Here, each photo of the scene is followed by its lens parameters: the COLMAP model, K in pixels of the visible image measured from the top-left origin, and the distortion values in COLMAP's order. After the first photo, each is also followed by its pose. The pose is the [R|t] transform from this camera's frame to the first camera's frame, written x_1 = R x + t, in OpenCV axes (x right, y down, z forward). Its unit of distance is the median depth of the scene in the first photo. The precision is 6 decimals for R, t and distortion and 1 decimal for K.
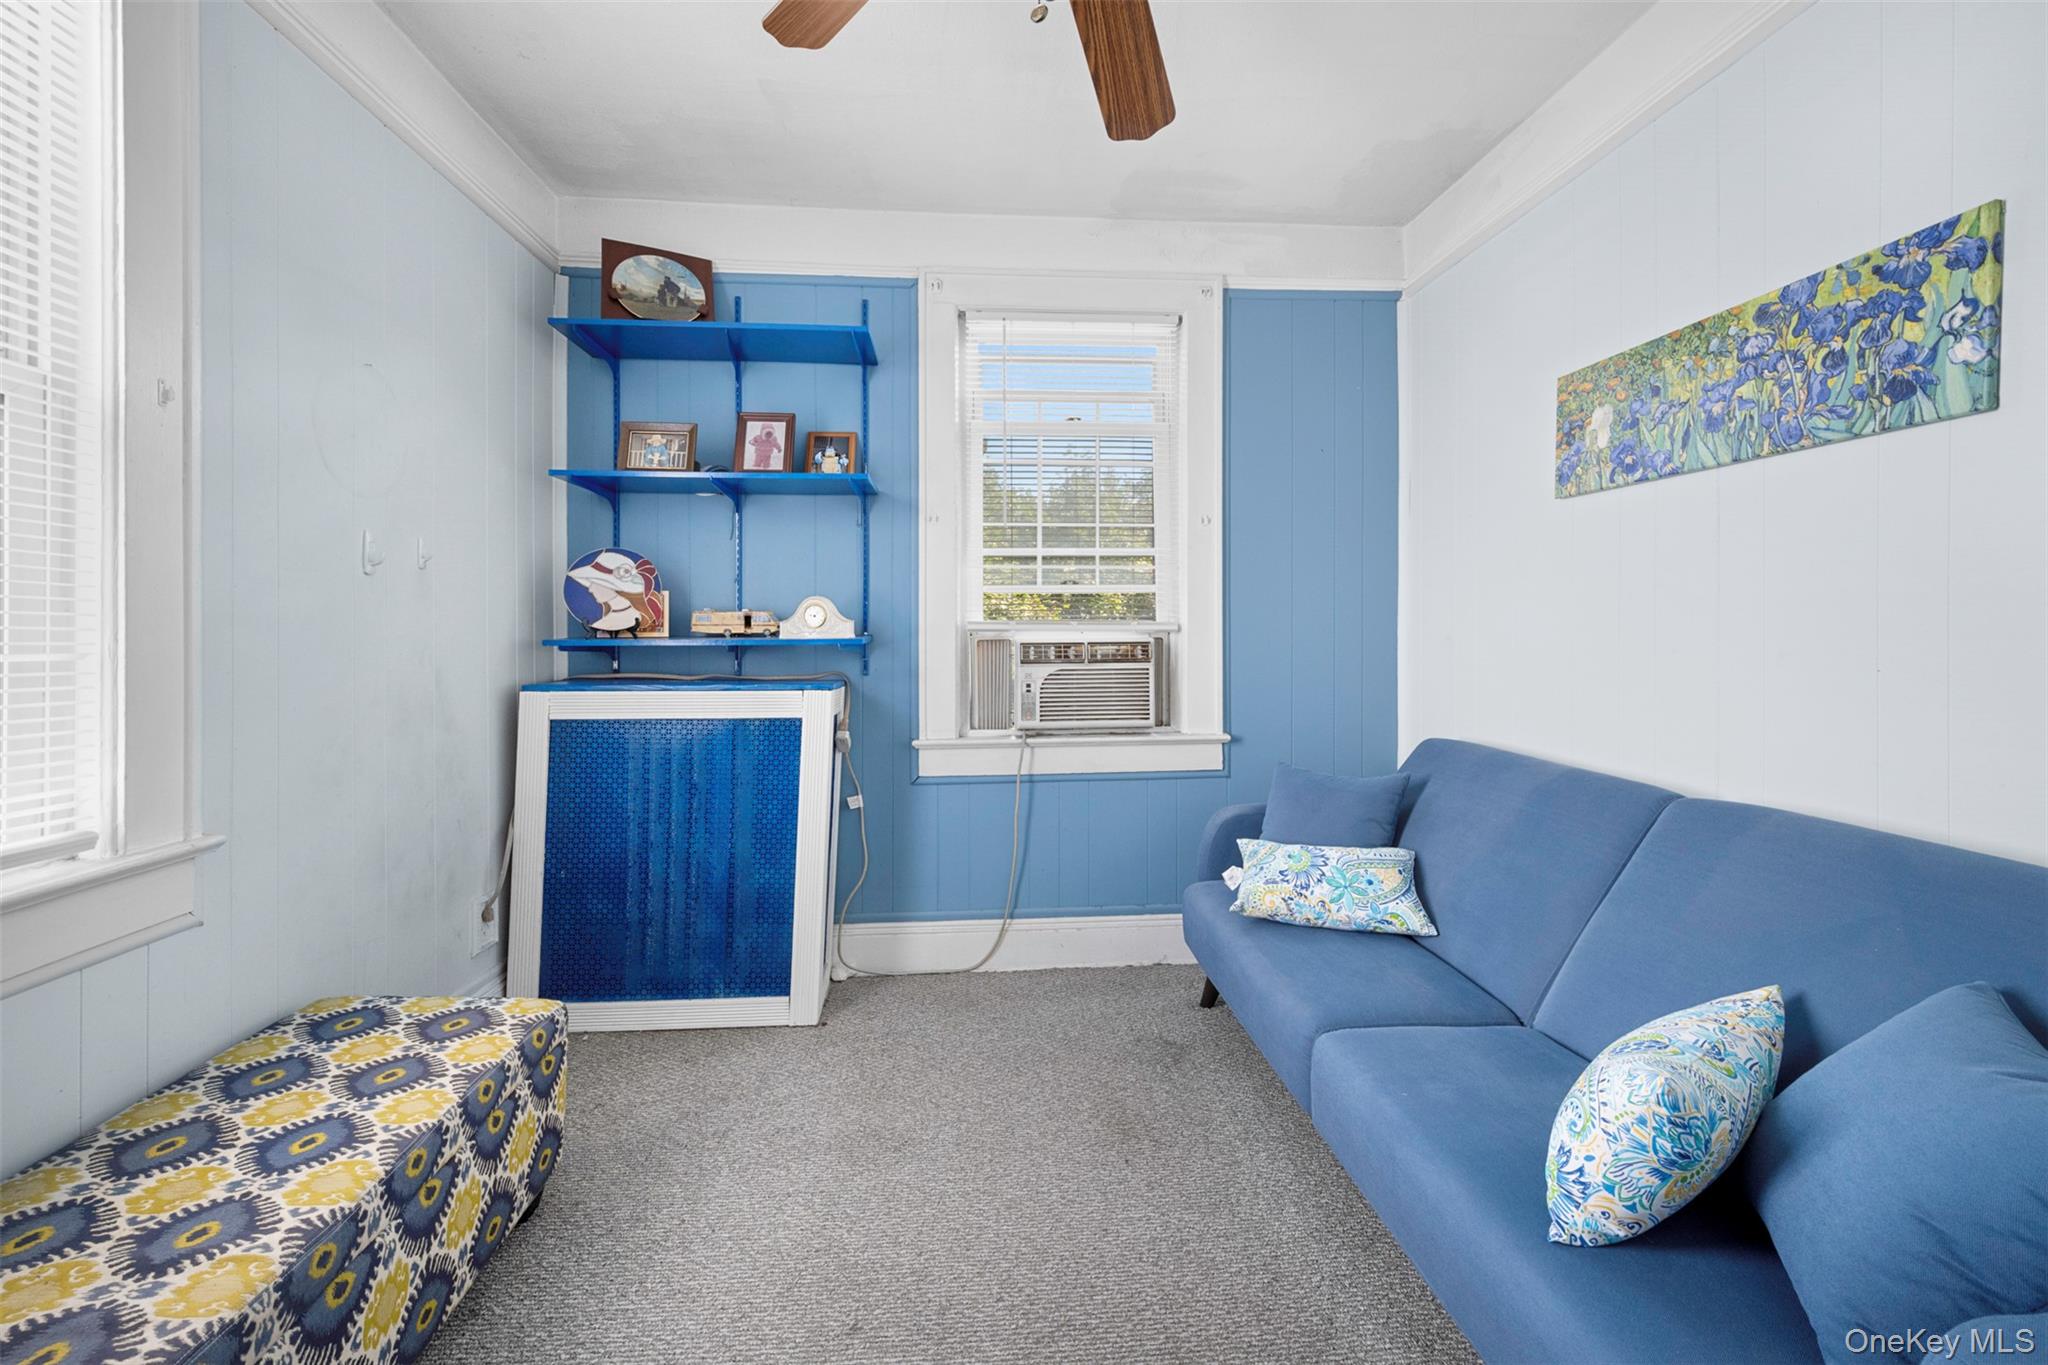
lens RADIAL K [[831.7, 0, 1011.9], [0, 831.7, 635.1], [0, 0, 1]] dist [-0.000061, 0.000417]
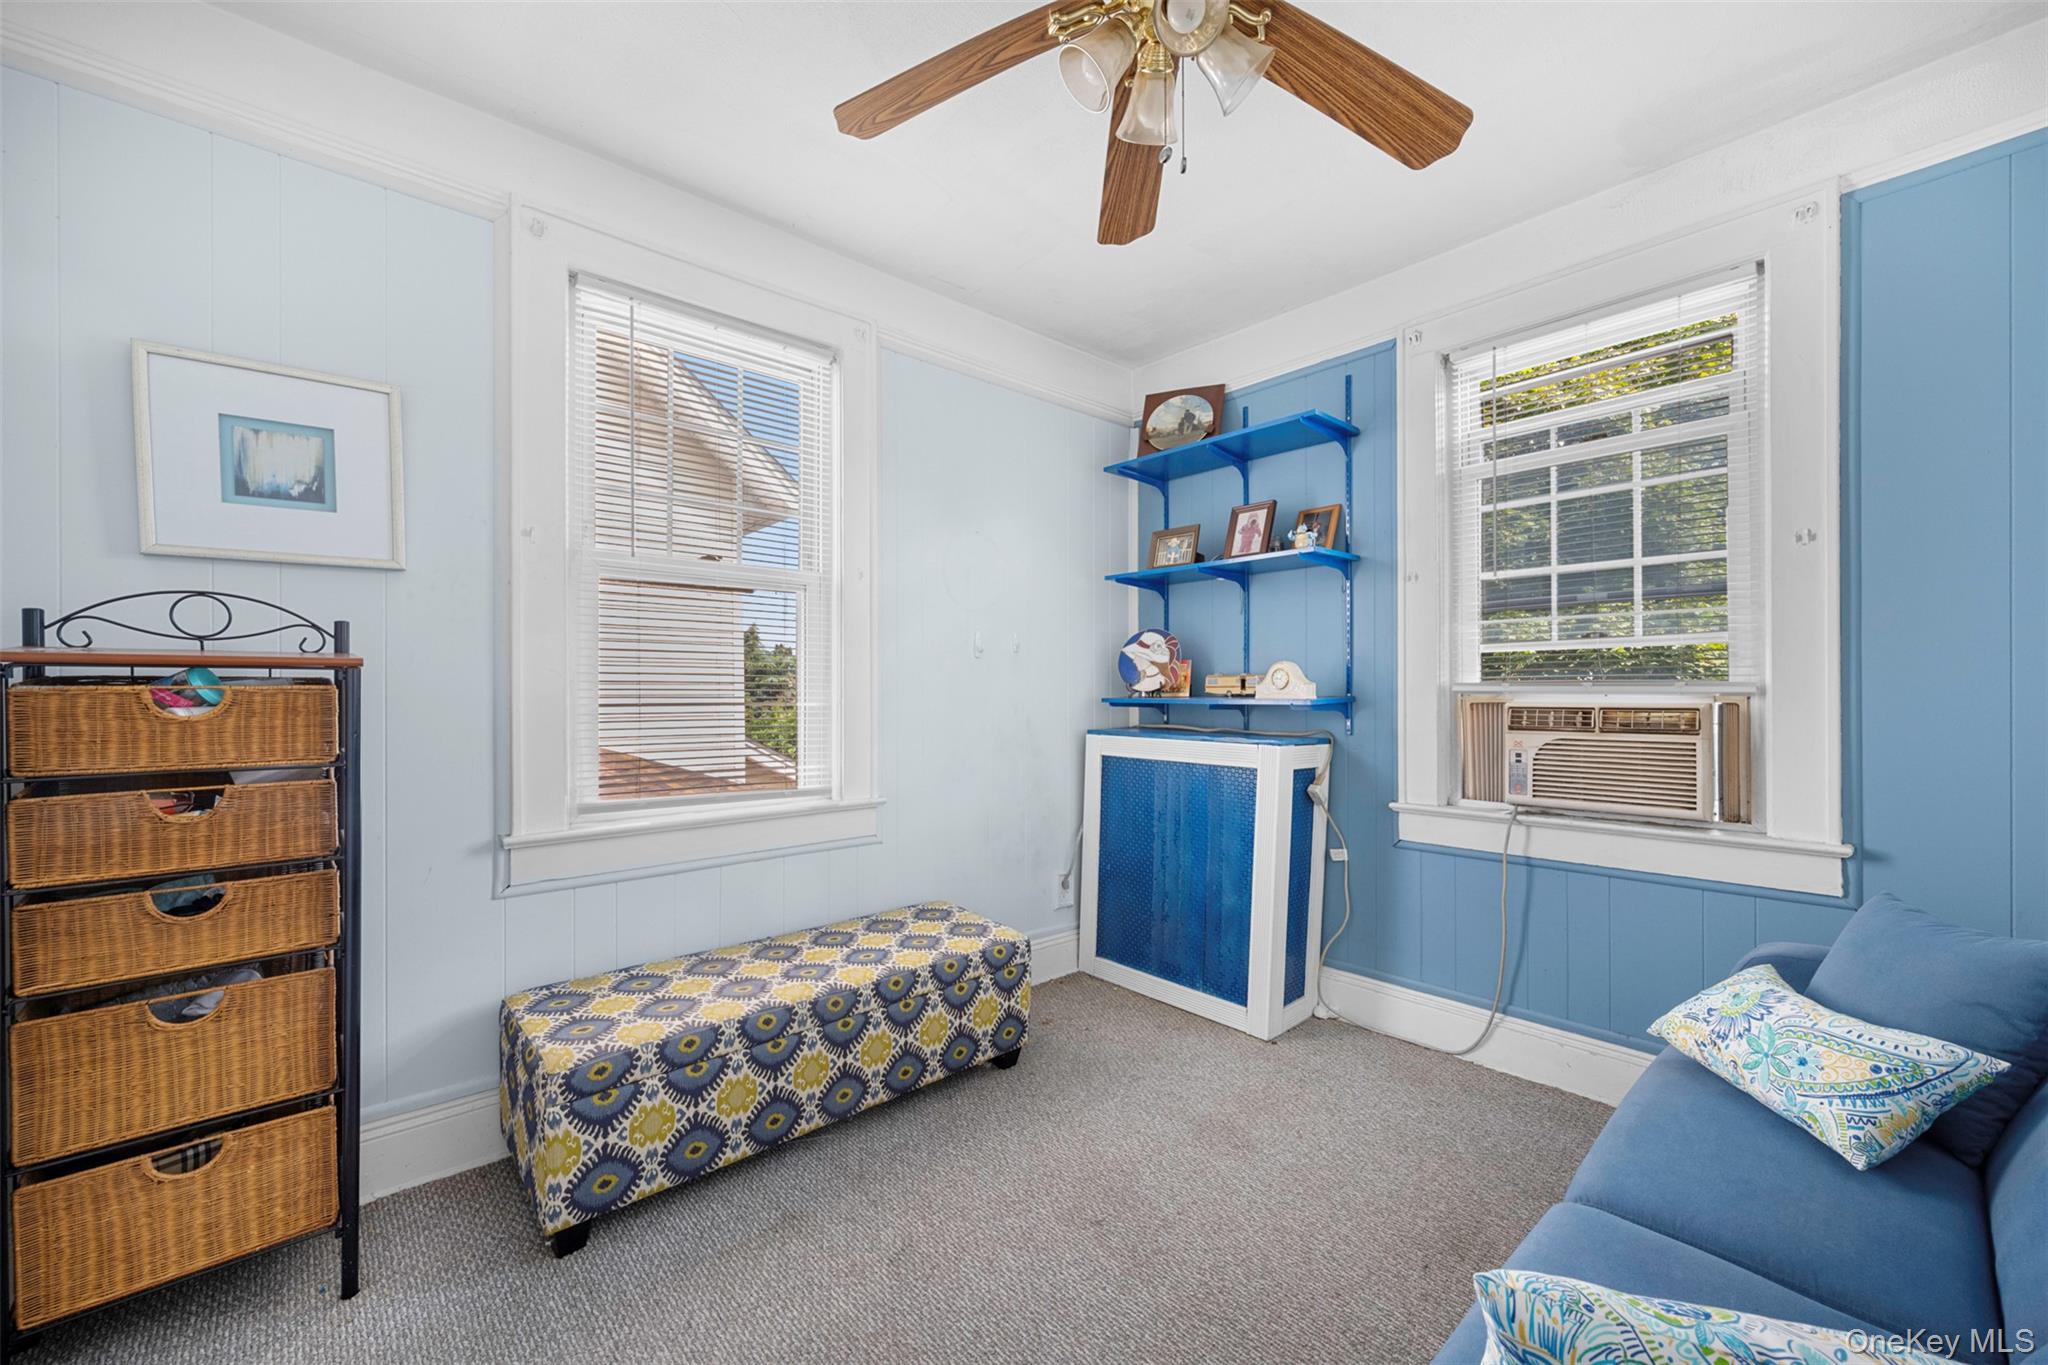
lens RADIAL K [[797.3, 0, 1023.6], [0, 797.3, 695.6], [0, 0, 1]] dist [-0.002899, 0.000051]
pose [[0.610371, 0.006933, -0.792086, 0.382614], [-0.005819, 0.999974, 0.004269, -0.003192], [0.792094, 0.002003, 0.610395, 0.070146]]
